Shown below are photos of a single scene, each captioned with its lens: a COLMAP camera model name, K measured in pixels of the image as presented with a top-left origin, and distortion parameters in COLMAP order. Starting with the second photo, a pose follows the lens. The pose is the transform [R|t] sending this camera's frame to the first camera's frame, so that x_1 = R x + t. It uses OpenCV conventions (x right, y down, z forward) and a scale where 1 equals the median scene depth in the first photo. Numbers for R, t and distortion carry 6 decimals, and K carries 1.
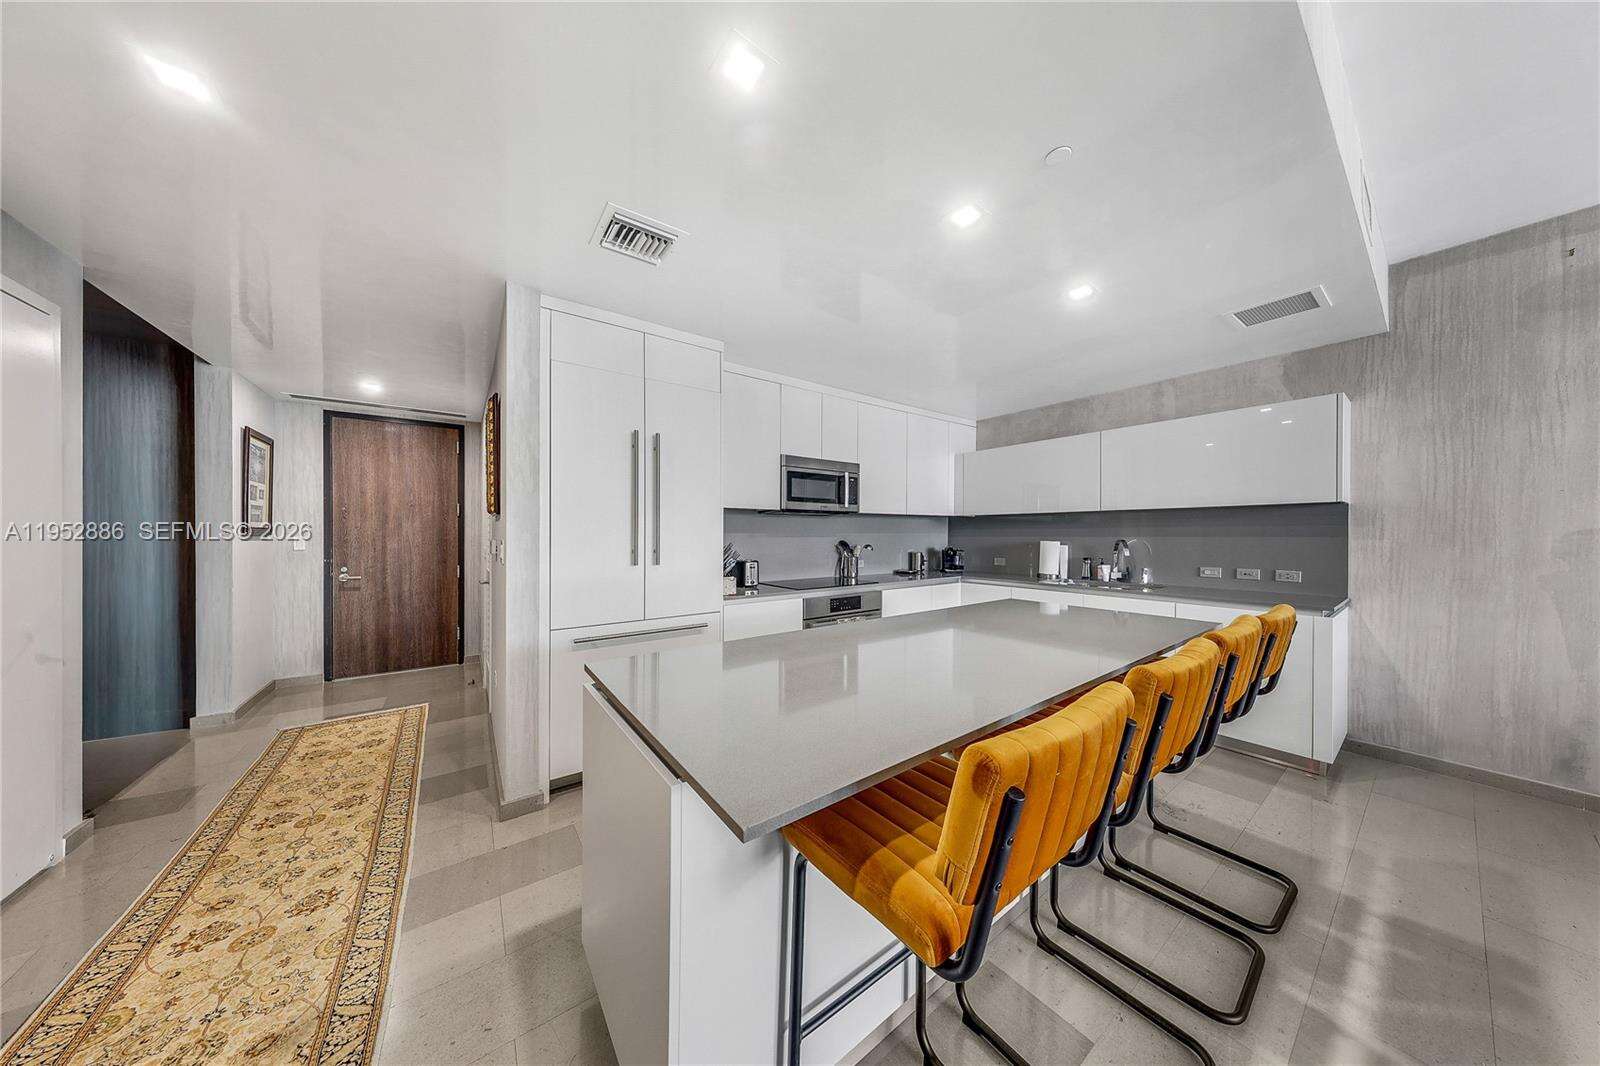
lens RADIAL K [[472.9, 0, 819.6], [0, 472.9, 538.2], [0, 0, 1]] dist [0.000585, 0.000022]
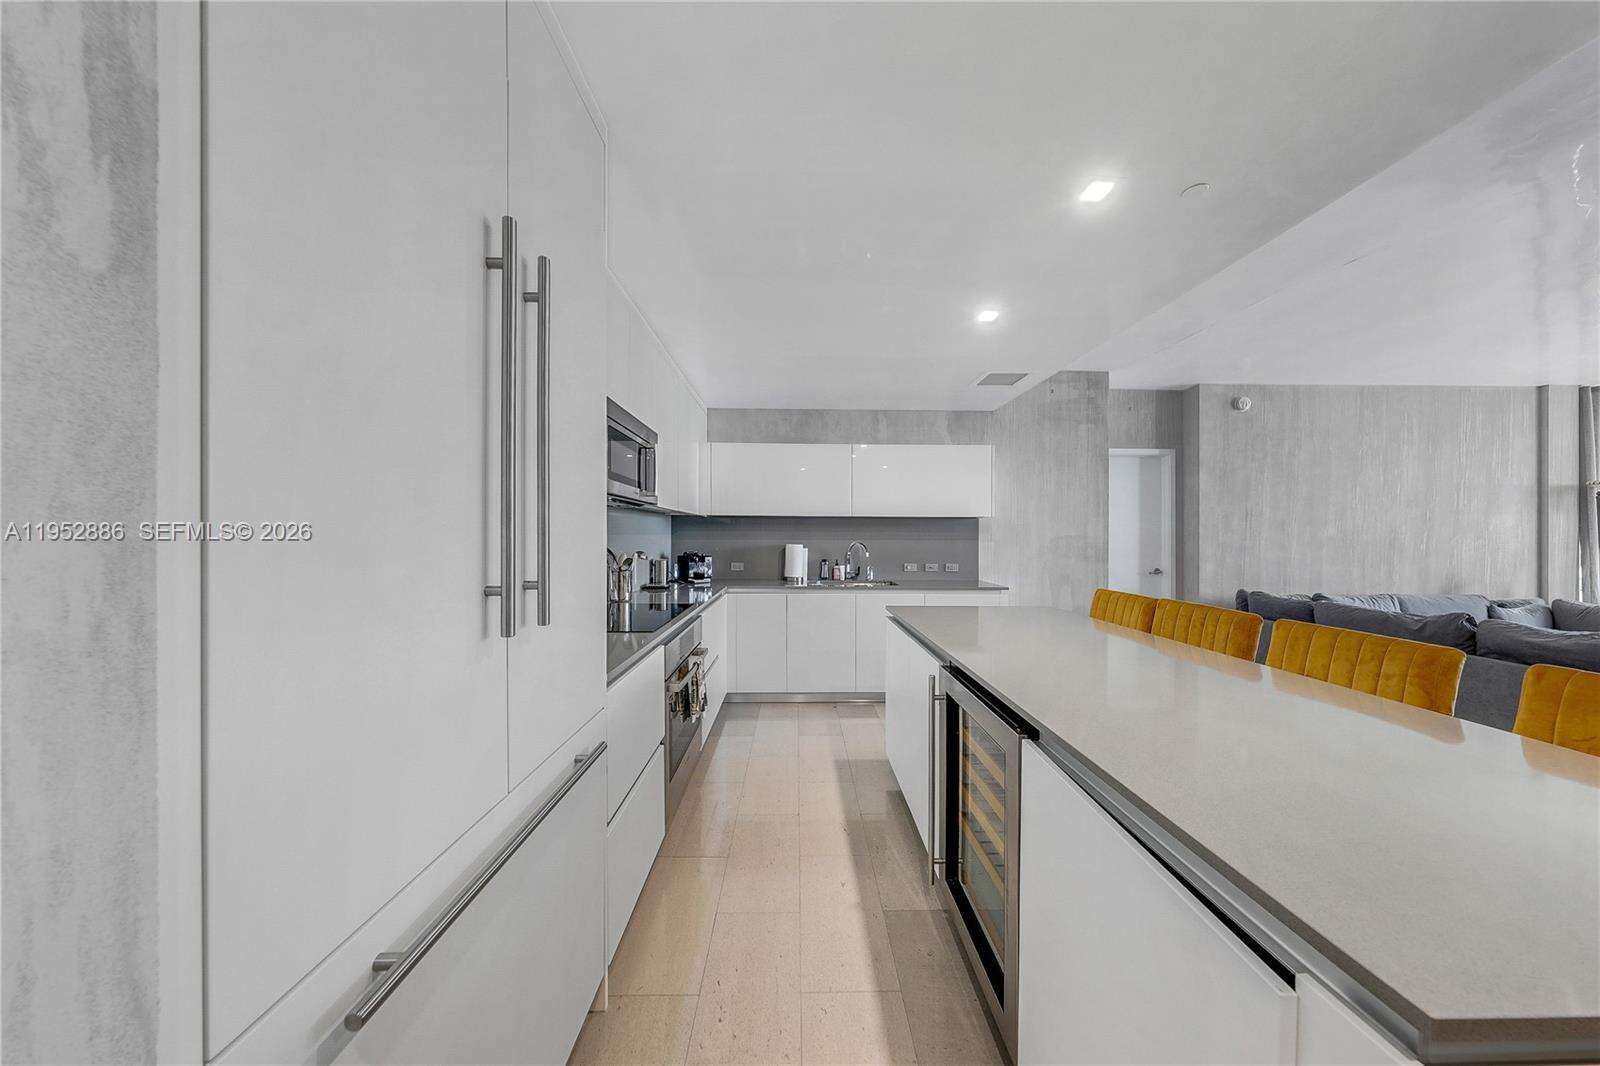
lens RADIAL K [[472.9, 0, 819.6], [0, 472.9, 538.2], [0, 0, 1]] dist [0.000585, 0.000022]
pose [[0.587093, 0.000140, 0.809520, -0.320535], [-0.000926, 0.999999, 0.000498, -0.007145], [-0.809519, -0.001042, 0.587093, 0.394967]]
